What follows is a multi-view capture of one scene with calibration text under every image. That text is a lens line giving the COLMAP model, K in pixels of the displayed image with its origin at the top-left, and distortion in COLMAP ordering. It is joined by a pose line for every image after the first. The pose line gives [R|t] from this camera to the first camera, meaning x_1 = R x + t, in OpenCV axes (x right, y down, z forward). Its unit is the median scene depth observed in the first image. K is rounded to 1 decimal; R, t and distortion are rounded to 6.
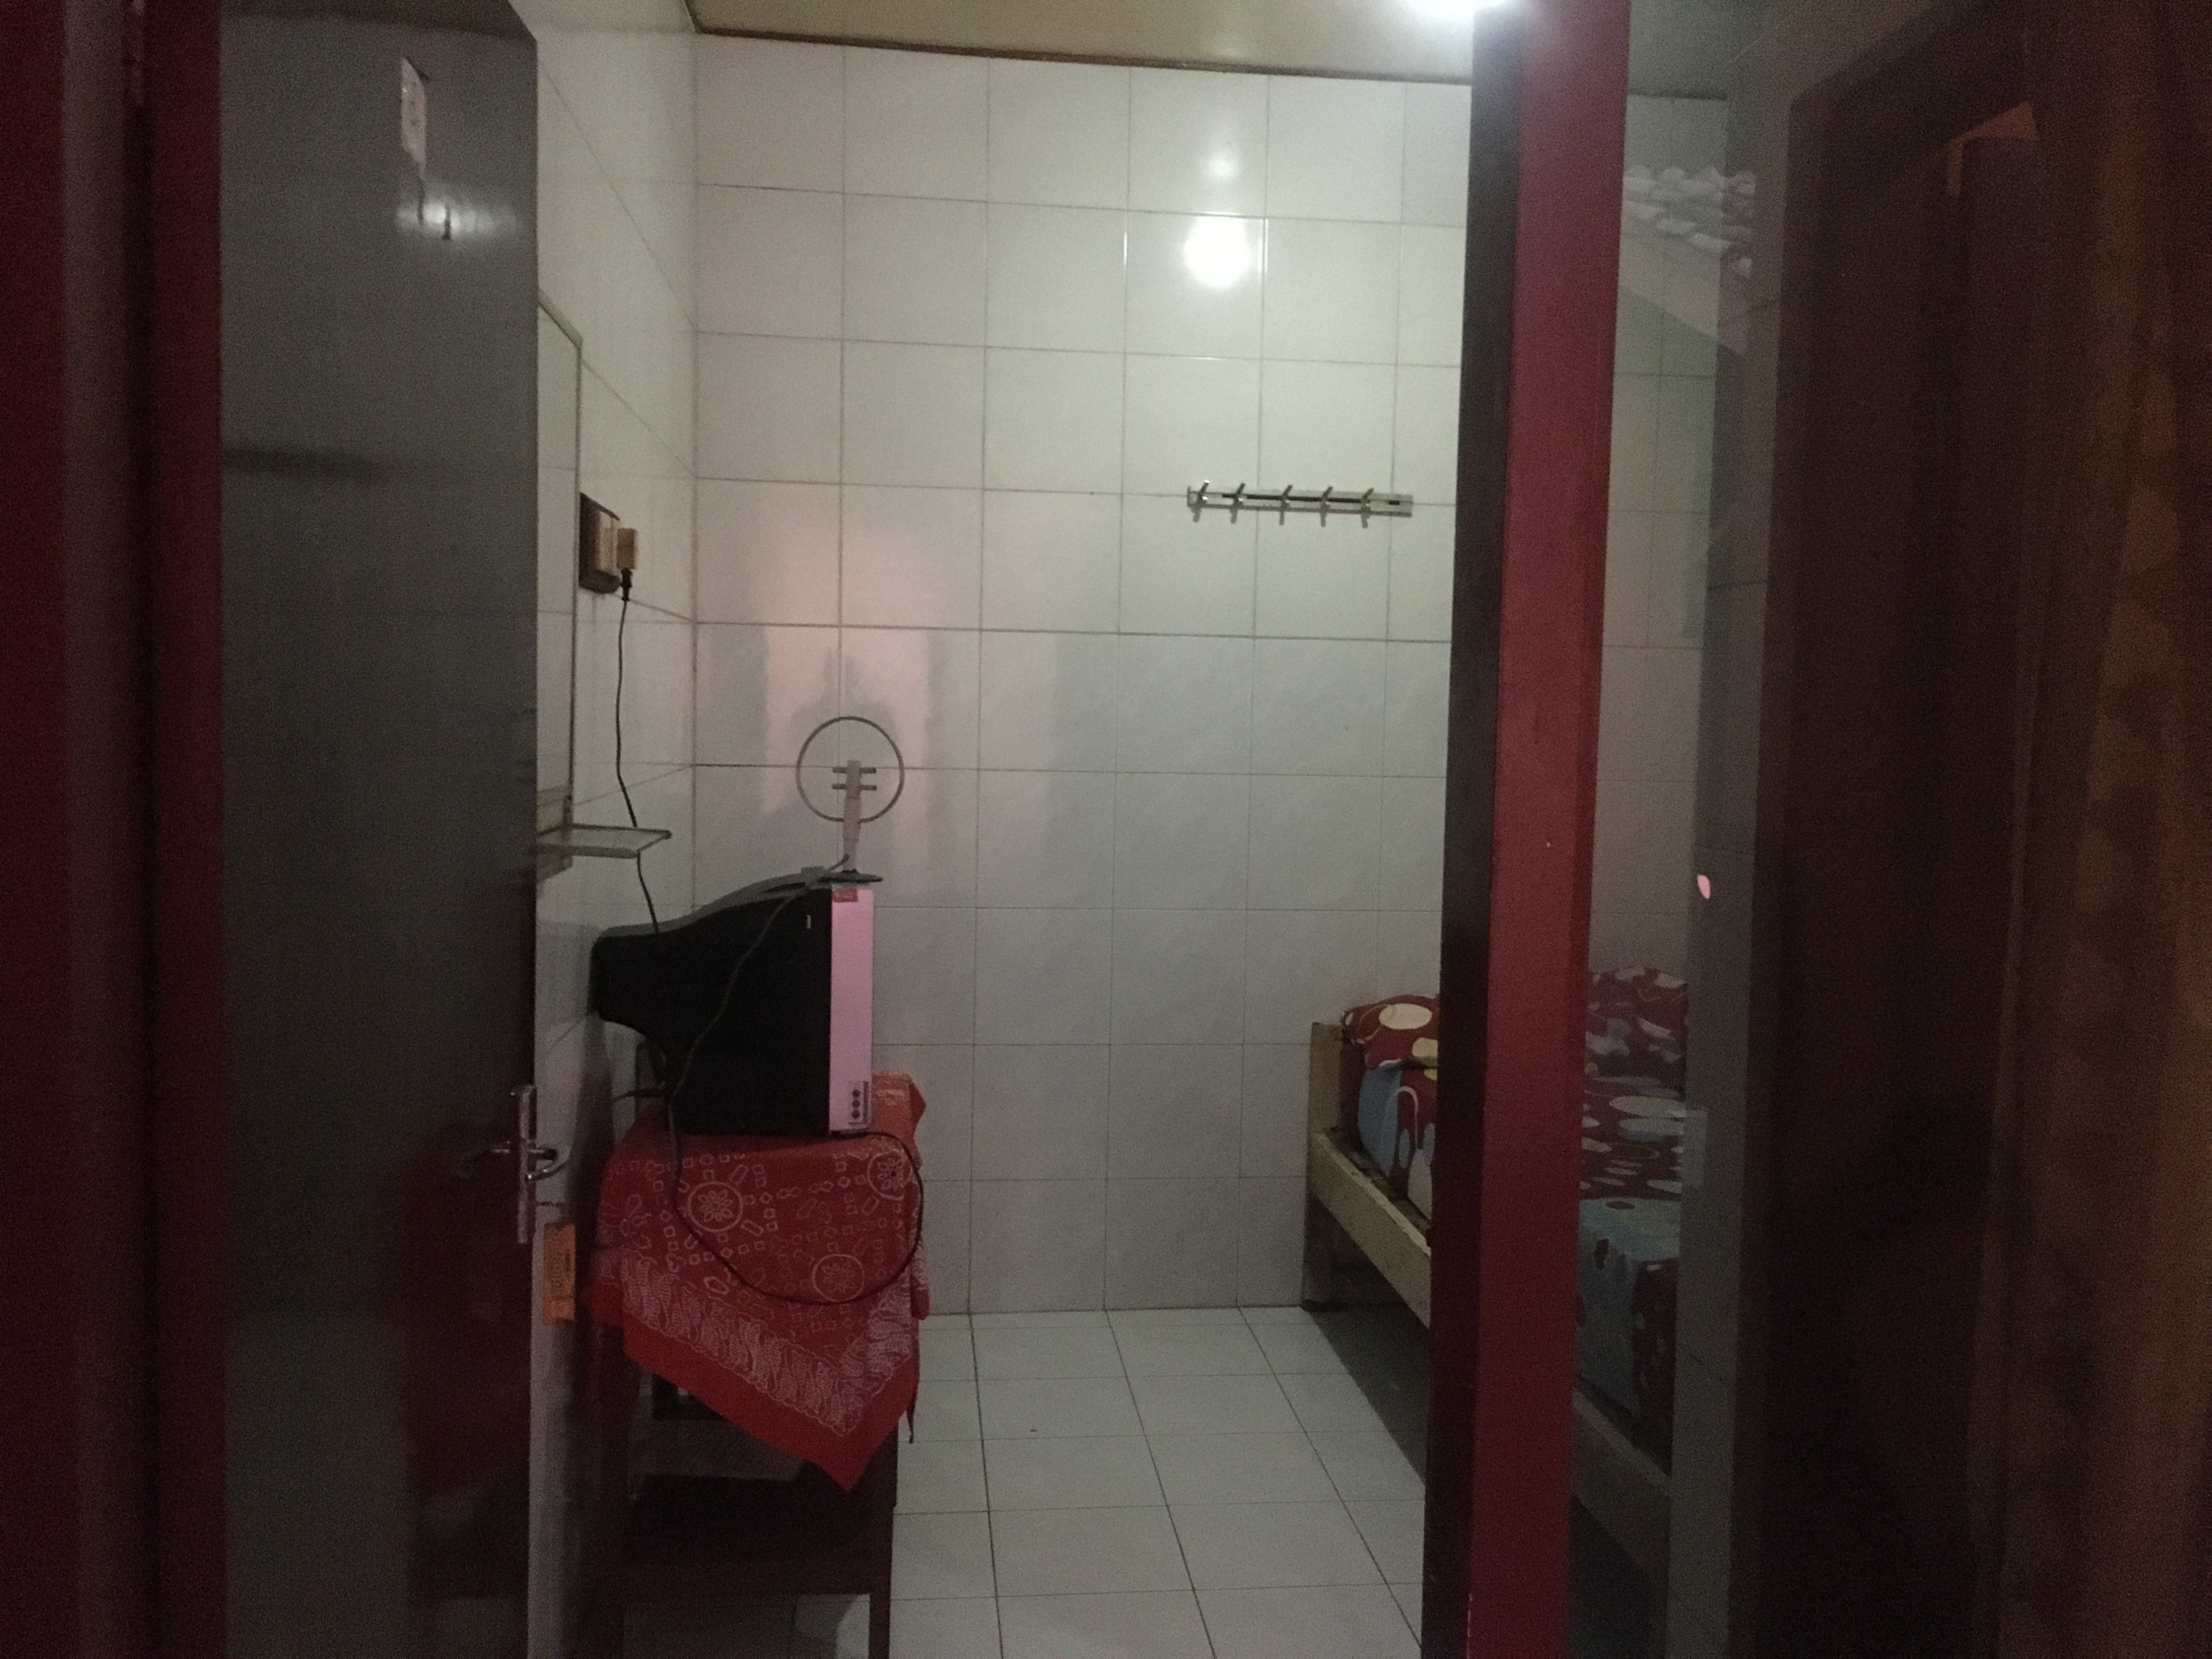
lens RADIAL K [[1887.2, 0, 1108.7], [0, 1887.2, 819.7], [0, 0, 1]] dist [0.085321, -0.111332]
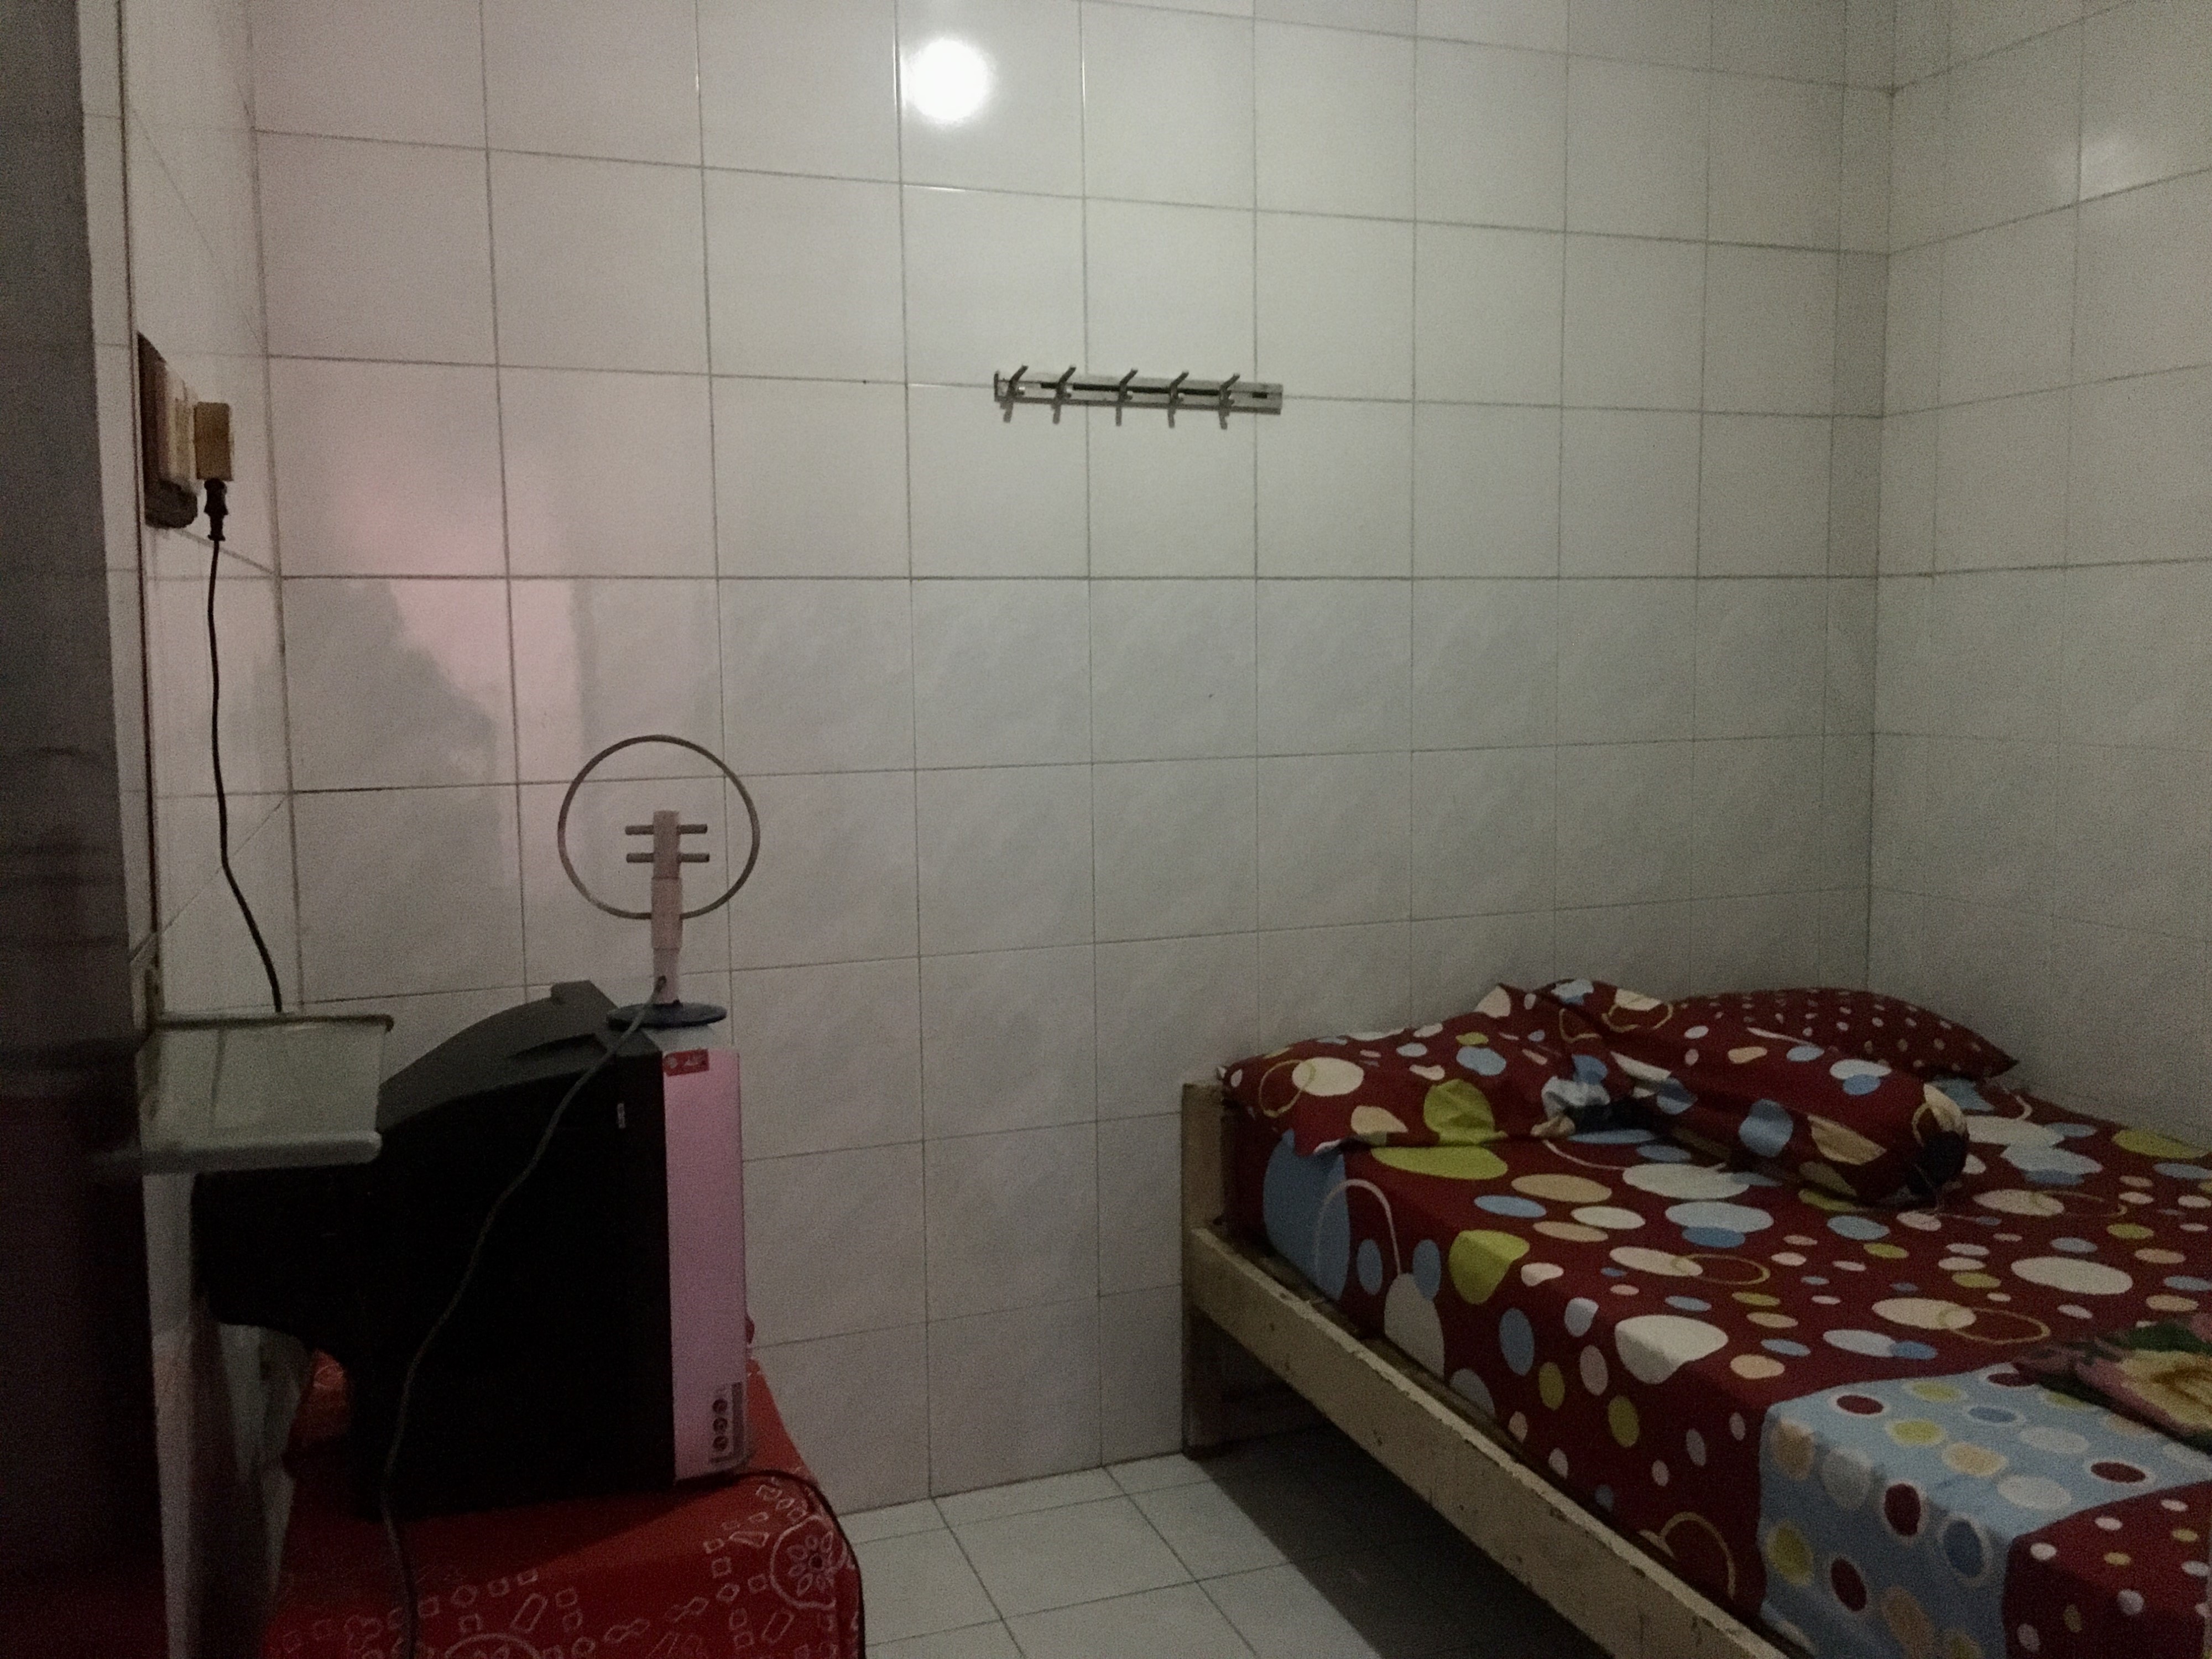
lens RADIAL K [[1887.2, 0, 1108.7], [0, 1887.2, 819.7], [0, 0, 1]] dist [0.085321, -0.111332]
pose [[0.971912, -0.056600, 0.228436, -0.095354], [0.049338, 0.998082, 0.037379, -0.030895], [-0.230114, -0.025058, 0.972841, 0.288301]]
